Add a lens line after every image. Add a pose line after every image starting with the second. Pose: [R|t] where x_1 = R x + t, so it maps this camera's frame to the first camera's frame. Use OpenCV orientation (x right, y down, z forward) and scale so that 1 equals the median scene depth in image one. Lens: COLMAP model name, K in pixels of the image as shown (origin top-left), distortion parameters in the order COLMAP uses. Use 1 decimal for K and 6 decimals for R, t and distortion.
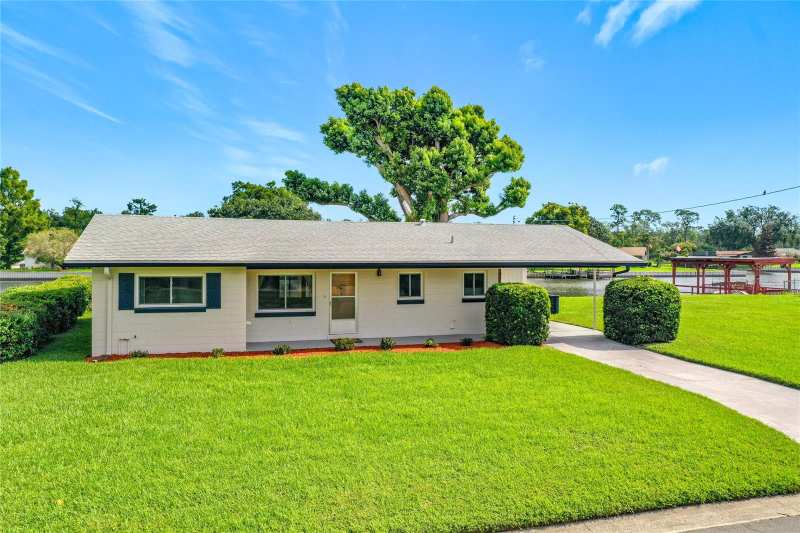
lens RADIAL K [[650.9, 0, 413.4], [0, 650.9, 303.7], [0, 0, 1]] dist [0.006081, 0.005533]
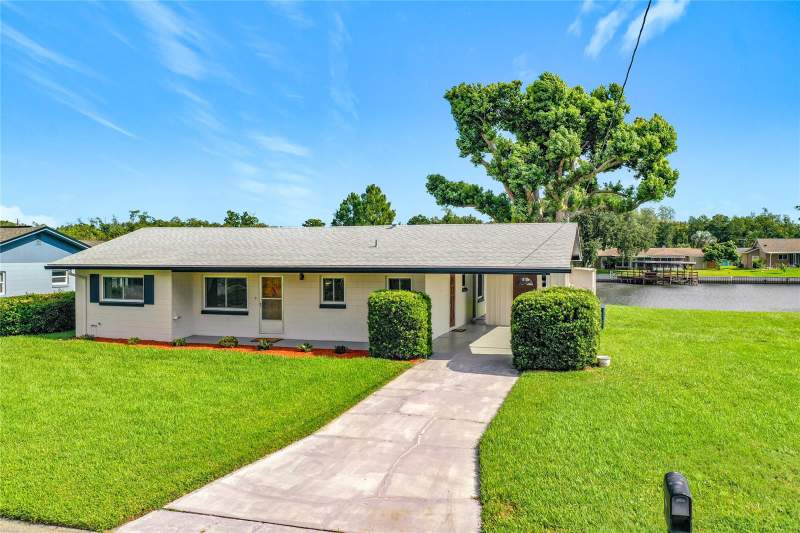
lens RADIAL K [[650.9, 0, 413.4], [0, 650.9, 303.7], [0, 0, 1]] dist [0.006081, 0.005533]
pose [[0.817055, 0.038951, -0.575242, 0.696515], [-0.039426, 0.999155, 0.011656, -0.024111], [0.575210, 0.013155, 0.817900, 0.262254]]
